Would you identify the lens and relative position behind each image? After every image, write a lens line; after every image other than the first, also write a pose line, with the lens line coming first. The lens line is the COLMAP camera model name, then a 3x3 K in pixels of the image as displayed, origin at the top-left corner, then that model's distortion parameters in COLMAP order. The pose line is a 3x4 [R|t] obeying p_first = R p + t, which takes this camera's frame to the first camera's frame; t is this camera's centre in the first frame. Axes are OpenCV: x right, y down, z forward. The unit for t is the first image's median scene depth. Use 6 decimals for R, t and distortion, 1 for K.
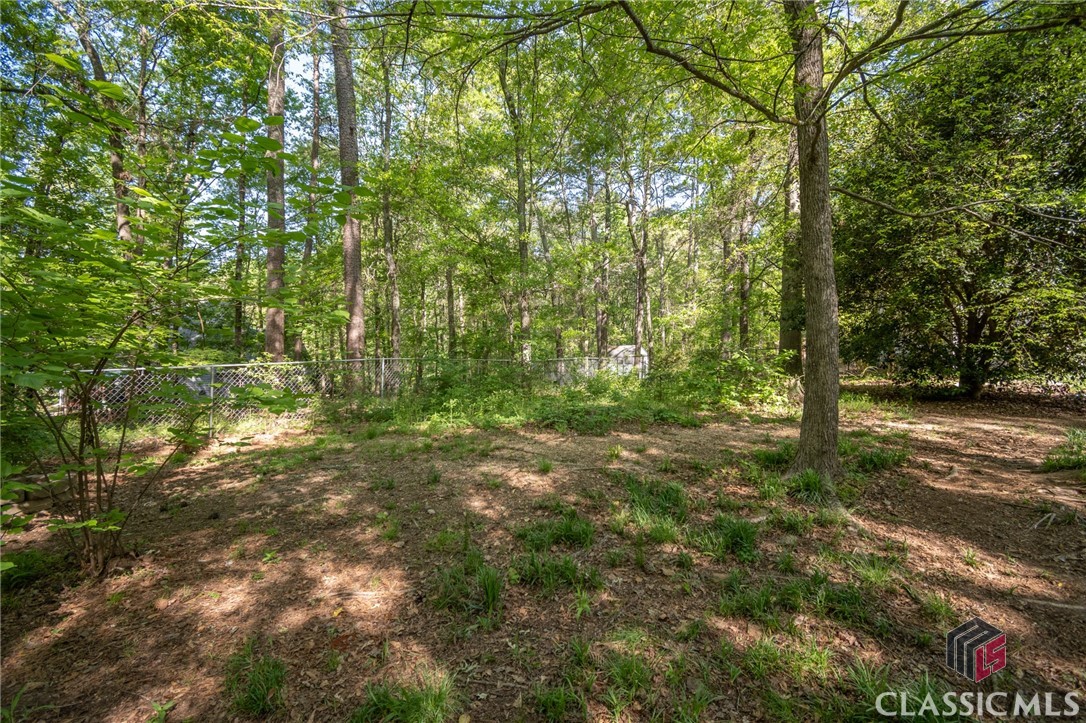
lens RADIAL K [[477.2, 0, 544.0], [0, 477.2, 362.1], [0, 0, 1]] dist [0.011680, -0.006441]
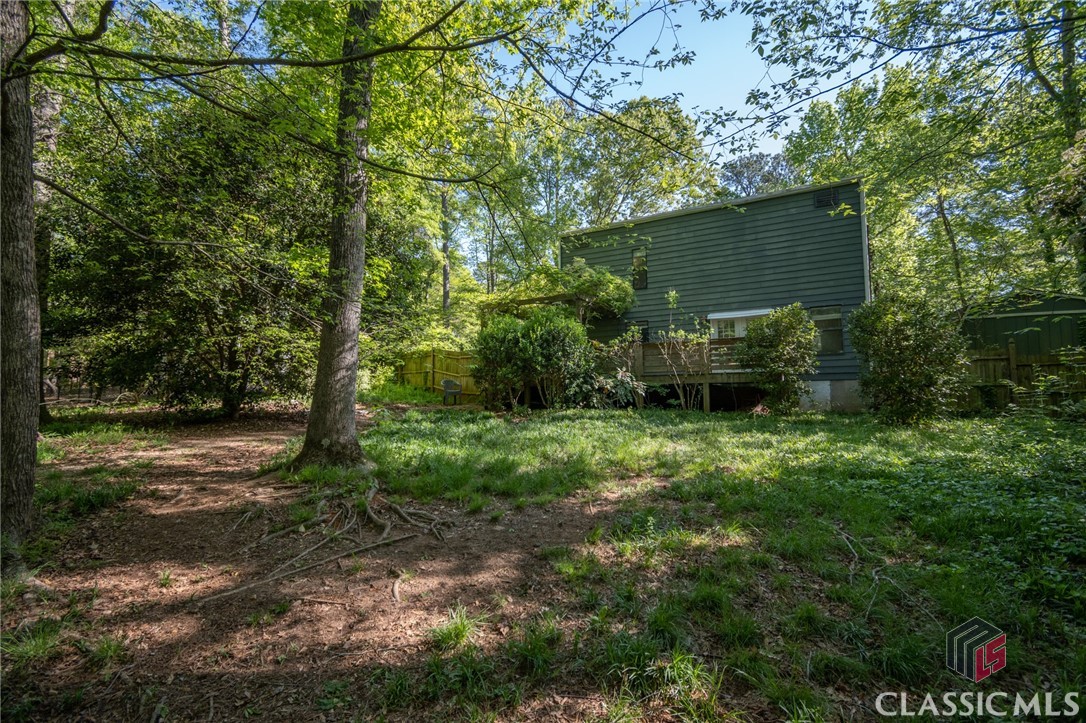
lens RADIAL K [[477.2, 0, 544.0], [0, 477.2, 362.1], [0, 0, 1]] dist [0.011680, -0.006441]
pose [[0.293113, 0.041216, 0.955189, 0.084859], [0.007084, 0.998949, -0.045278, -0.003379], [-0.956051, 0.020038, 0.292513, -0.062840]]
